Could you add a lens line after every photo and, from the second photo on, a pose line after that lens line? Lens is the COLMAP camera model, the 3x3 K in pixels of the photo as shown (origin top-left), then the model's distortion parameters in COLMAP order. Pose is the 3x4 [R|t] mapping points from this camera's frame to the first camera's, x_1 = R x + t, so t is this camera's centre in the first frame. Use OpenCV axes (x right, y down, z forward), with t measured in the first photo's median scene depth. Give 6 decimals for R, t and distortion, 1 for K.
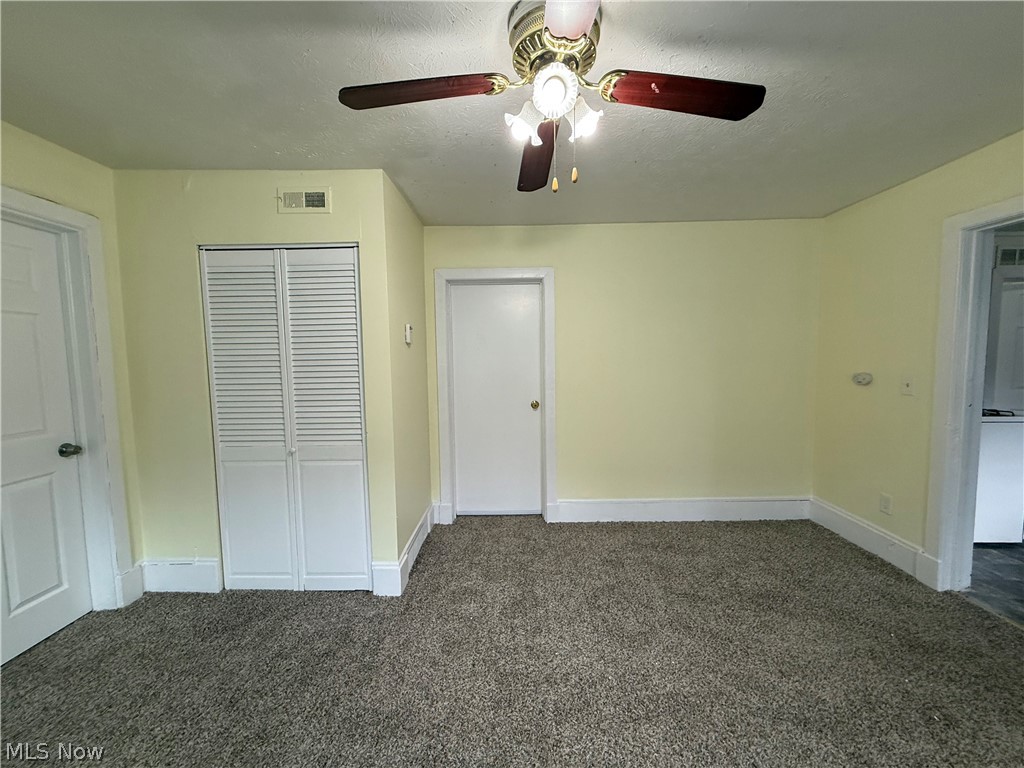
lens RADIAL K [[405.4, 0, 510.9], [0, 405.4, 377.3], [0, 0, 1]] dist [-0.002201, -0.000198]
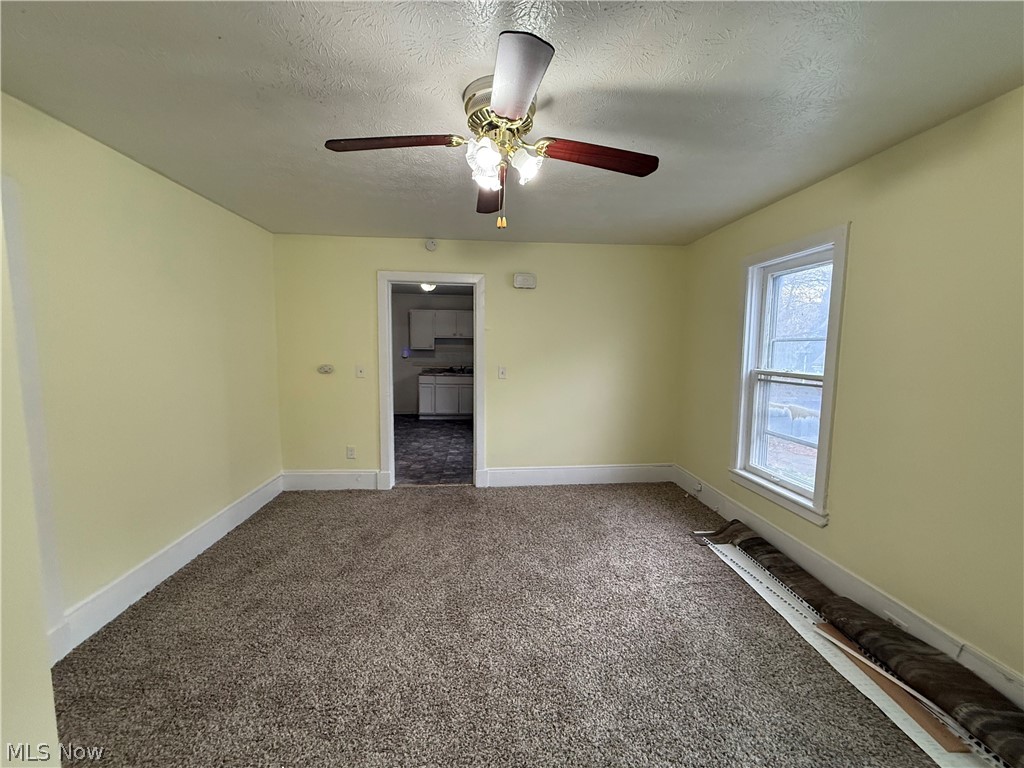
lens RADIAL K [[405.4, 0, 507.8], [0, 405.4, 385.3], [0, 0, 1]] dist [-0.002201, -0.000198]
pose [[-0.084618, -0.084741, 0.992804, -0.628123], [0.045039, 0.995033, 0.088770, -0.041068], [-0.995395, 0.052227, -0.080381, 0.587189]]
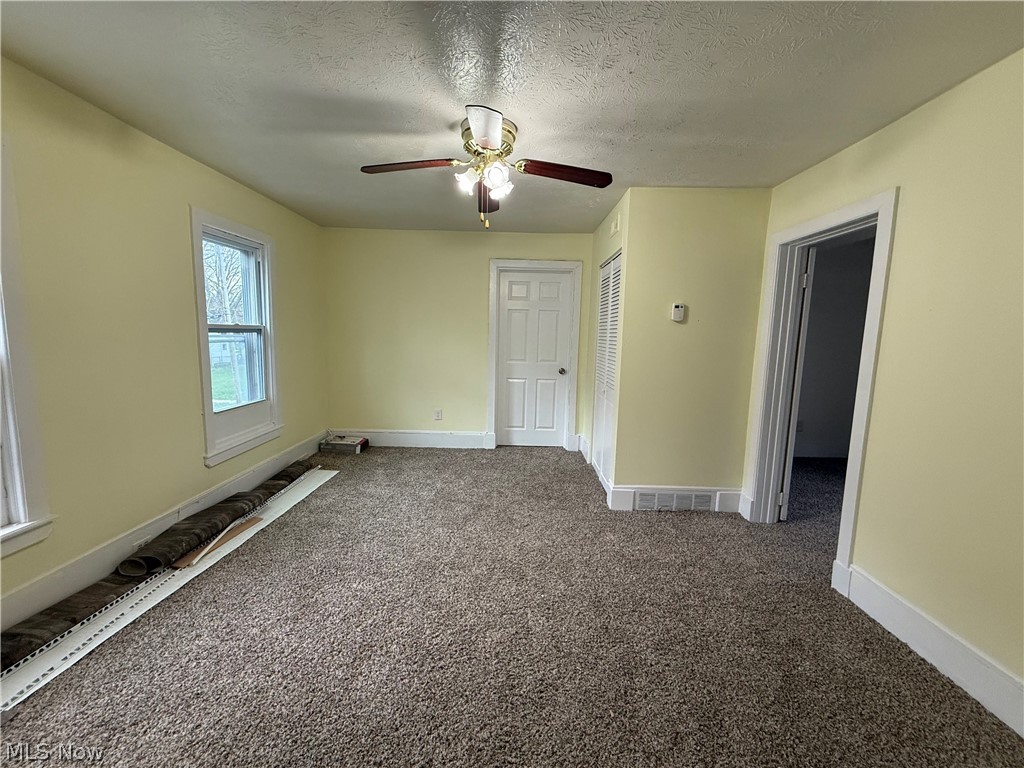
lens RADIAL K [[405.4, 0, 513.8], [0, 405.4, 382.9], [0, 0, 1]] dist [-0.002201, -0.000198]
pose [[0.006769, 0.136754, -0.990582, 0.971835], [-0.077771, 0.987676, 0.135821, -0.034005], [0.996948, 0.076119, 0.017321, 0.601620]]
